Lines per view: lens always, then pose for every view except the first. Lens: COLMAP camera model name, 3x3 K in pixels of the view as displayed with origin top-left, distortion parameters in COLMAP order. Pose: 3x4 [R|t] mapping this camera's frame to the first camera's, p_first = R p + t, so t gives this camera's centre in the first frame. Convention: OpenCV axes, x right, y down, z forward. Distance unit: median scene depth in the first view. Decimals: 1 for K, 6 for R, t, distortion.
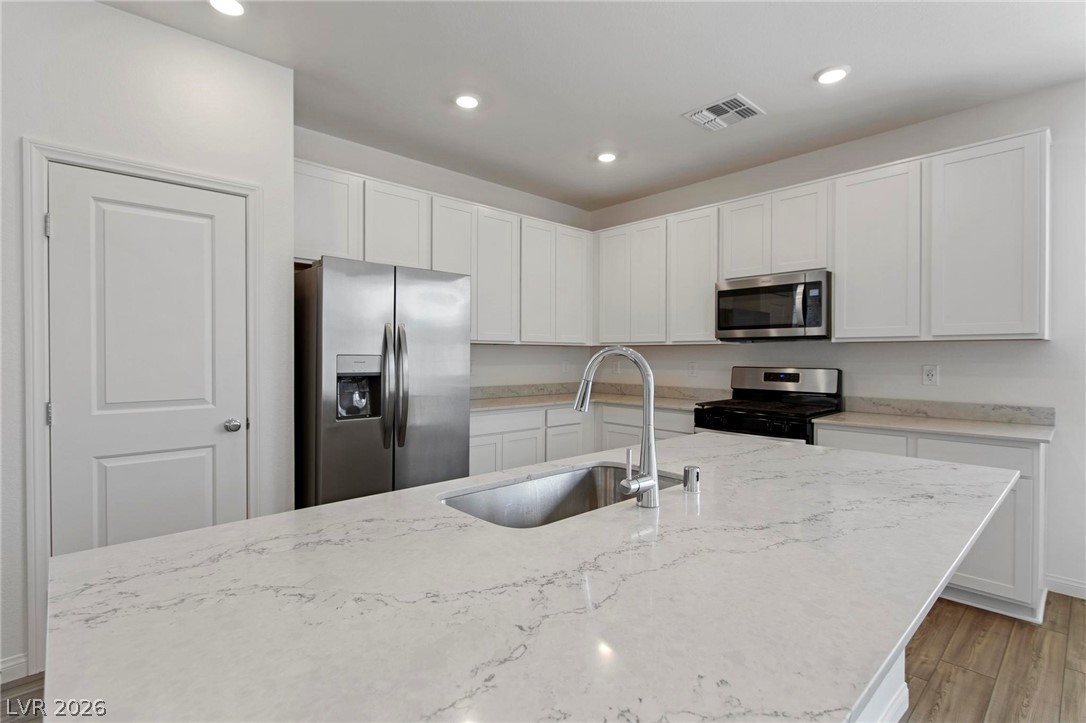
lens RADIAL K [[516.1, 0, 541.4], [0, 516.1, 360.2], [0, 0, 1]] dist [0.000110, 0.000439]
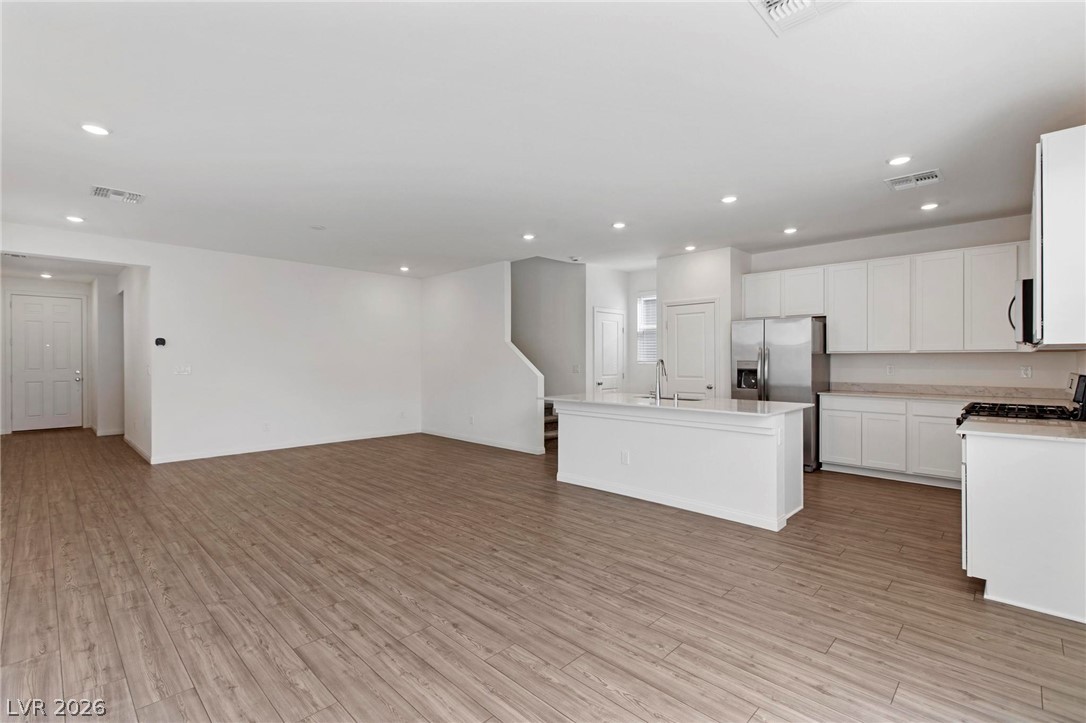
lens RADIAL K [[483.6, 0, 545.4], [0, 483.6, 362.8], [0, 0, 1]] dist [0.001248, -0.000684]
pose [[0.063088, 0.002639, -0.998004, 1.531555], [-0.009405, 0.999954, 0.002050, 0.001757], [0.997964, 0.009257, 0.063110, -0.026264]]
